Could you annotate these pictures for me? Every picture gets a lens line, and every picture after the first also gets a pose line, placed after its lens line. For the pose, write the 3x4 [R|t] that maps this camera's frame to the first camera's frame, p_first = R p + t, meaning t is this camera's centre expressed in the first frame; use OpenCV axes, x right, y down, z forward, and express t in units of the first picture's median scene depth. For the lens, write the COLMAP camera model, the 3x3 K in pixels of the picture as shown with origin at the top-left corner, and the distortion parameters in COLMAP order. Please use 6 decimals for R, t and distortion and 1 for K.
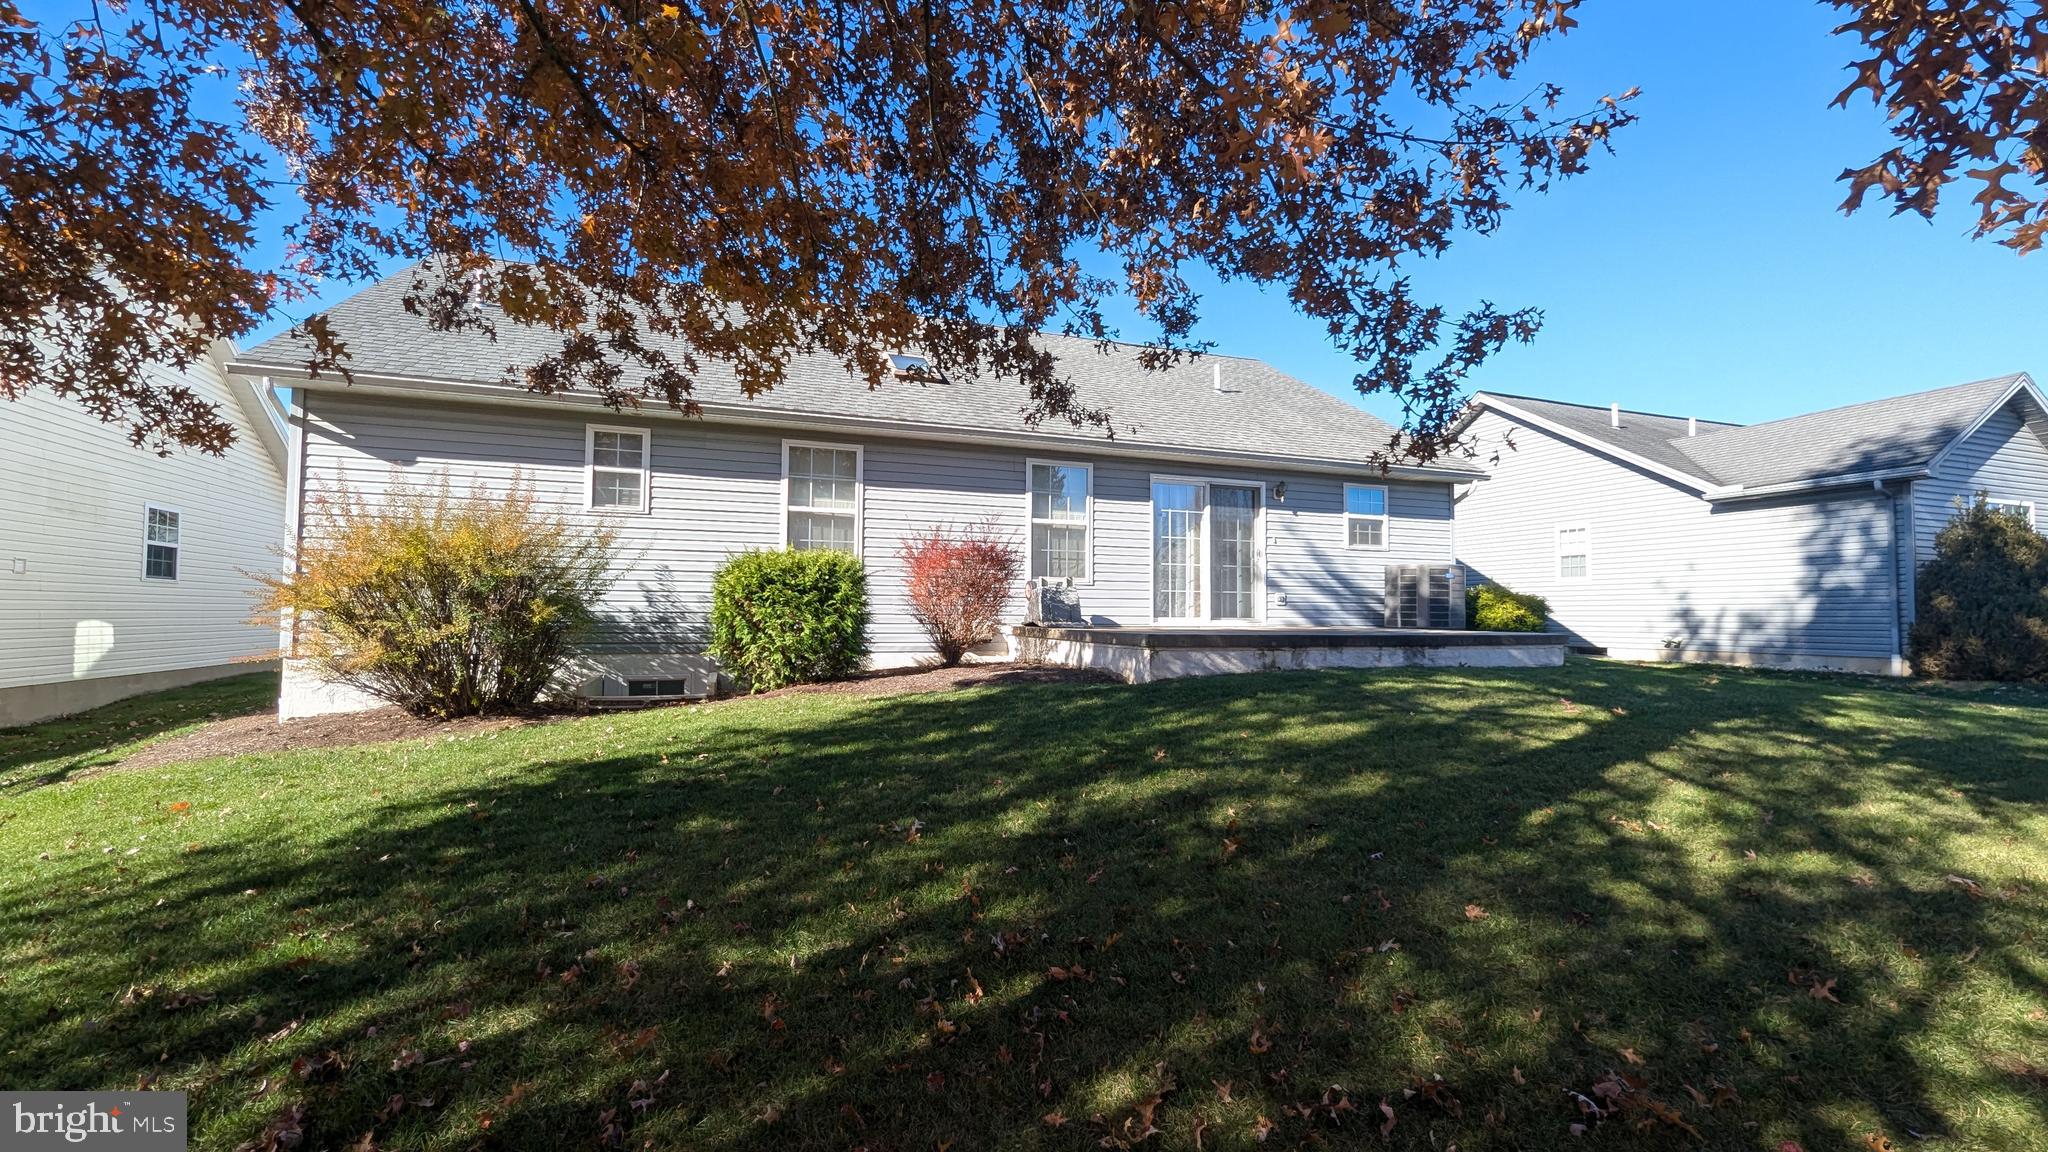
lens RADIAL K [[849.9, 0, 1024.0], [0, 849.9, 576.0], [0, 0, 1]] dist [-0.000993, 0.000073]
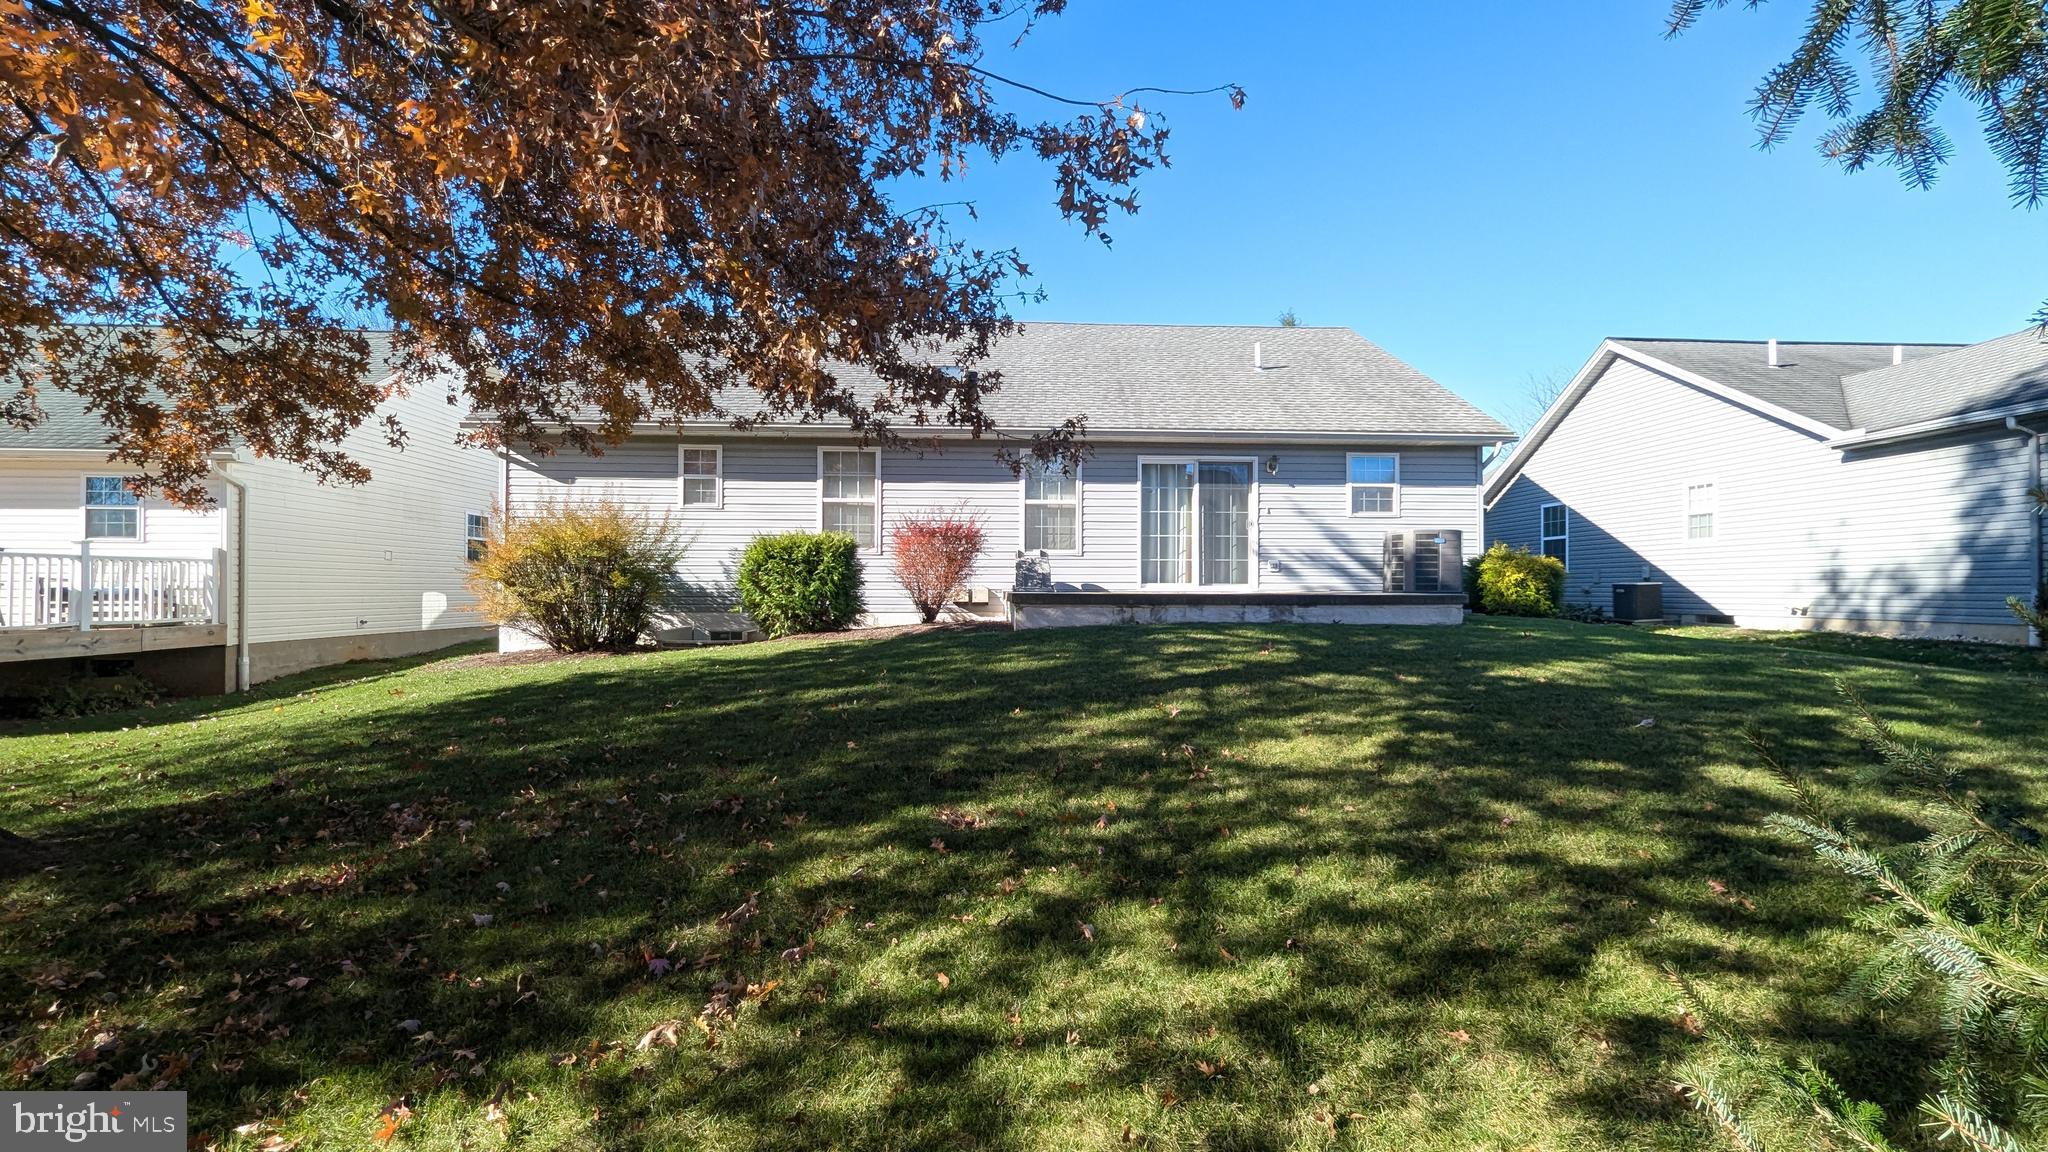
lens RADIAL K [[840.1, 0, 1024.0], [0, 840.1, 576.0], [0, 0, 1]] dist [0.009456, -0.000451]
pose [[0.954346, -0.010464, -0.298519, 0.342666], [0.018815, 0.999508, 0.025113, 0.007711], [0.298109, -0.029583, 0.954073, -0.114982]]
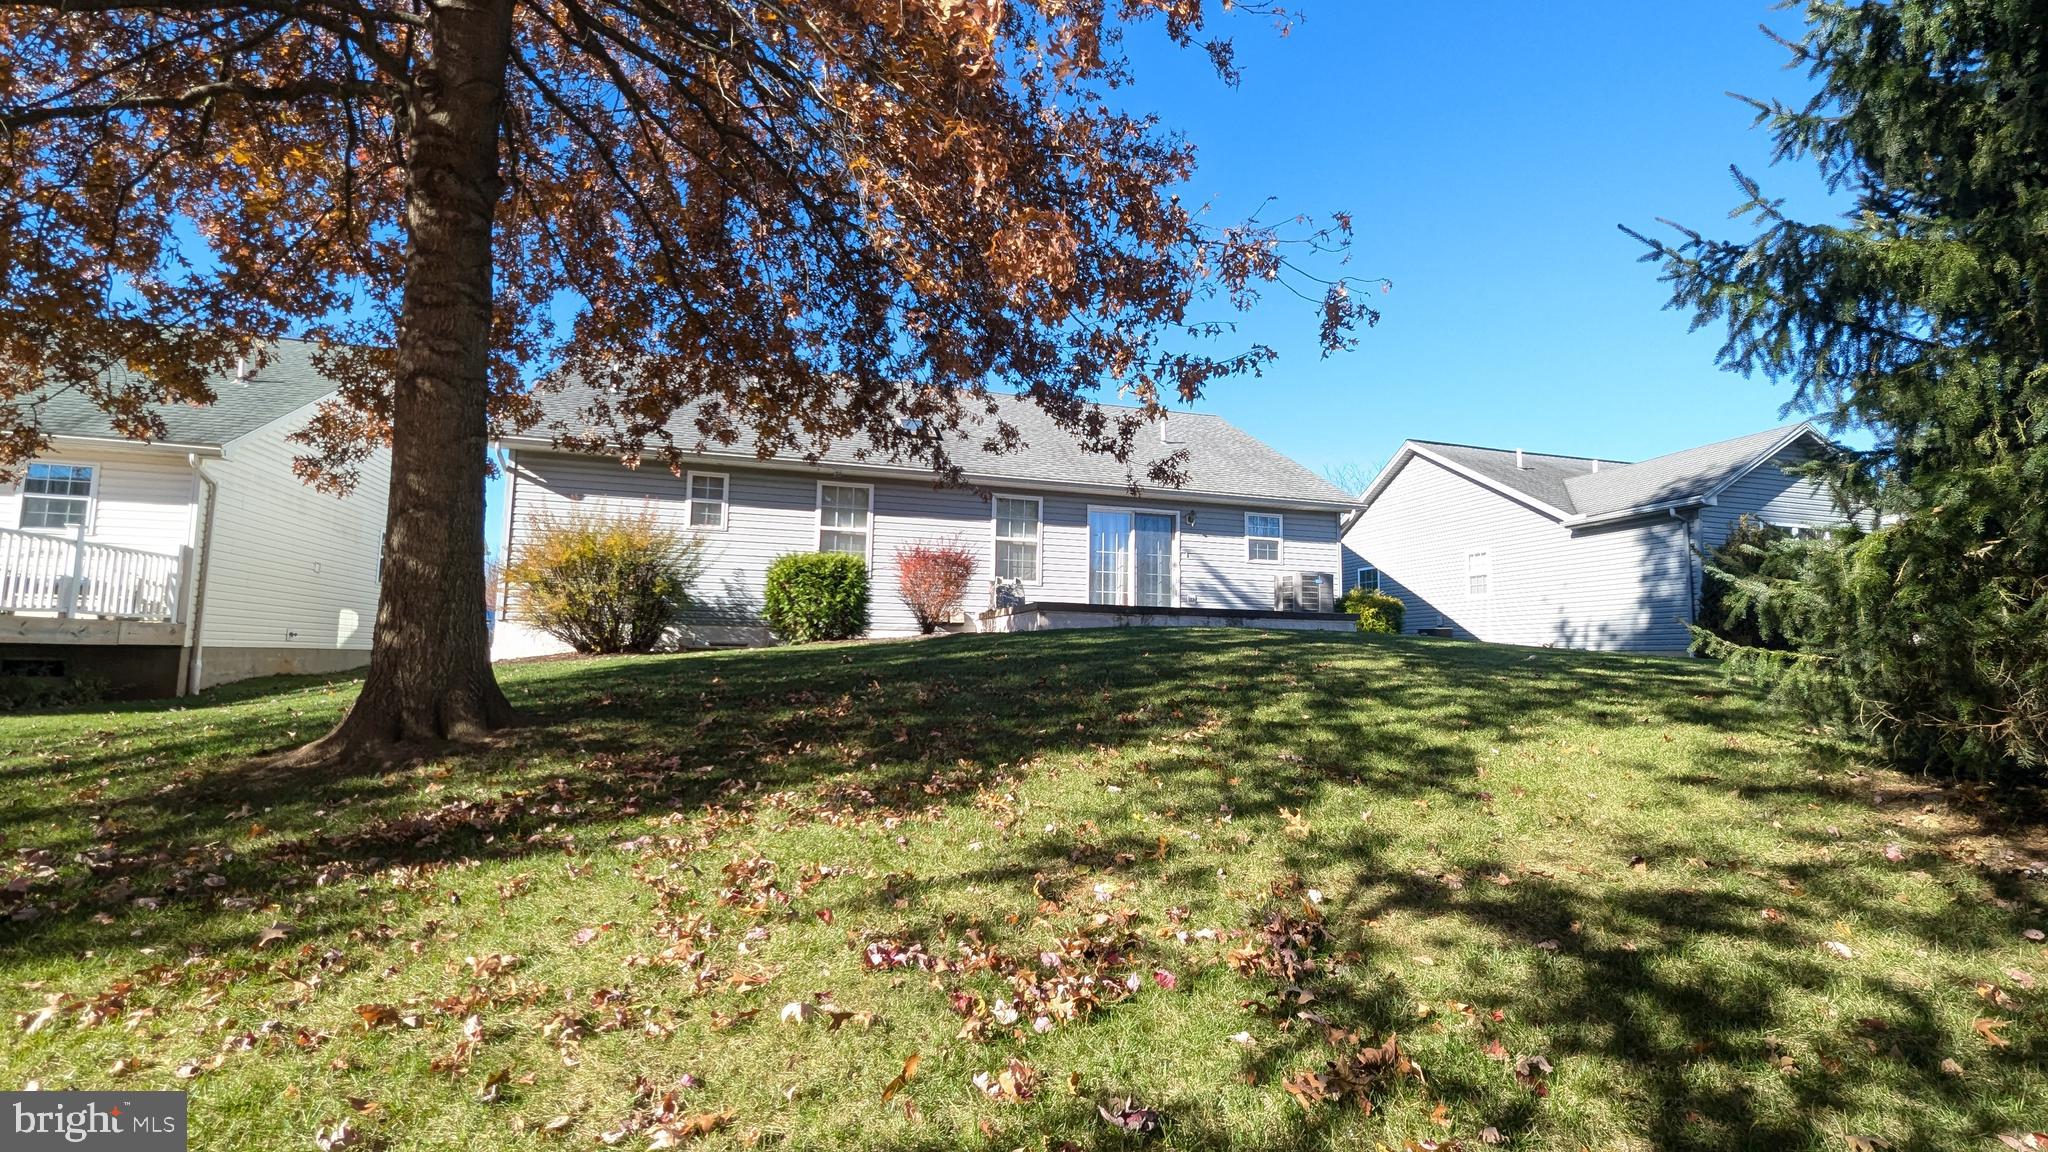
lens RADIAL K [[840.1, 0, 1024.0], [0, 840.1, 576.0], [0, 0, 1]] dist [0.009456, -0.000451]
pose [[0.996944, 0.001992, -0.078100, 0.156102], [-0.006231, 0.998518, -0.054067, 0.066984], [0.077877, 0.054389, 0.995478, -0.343040]]
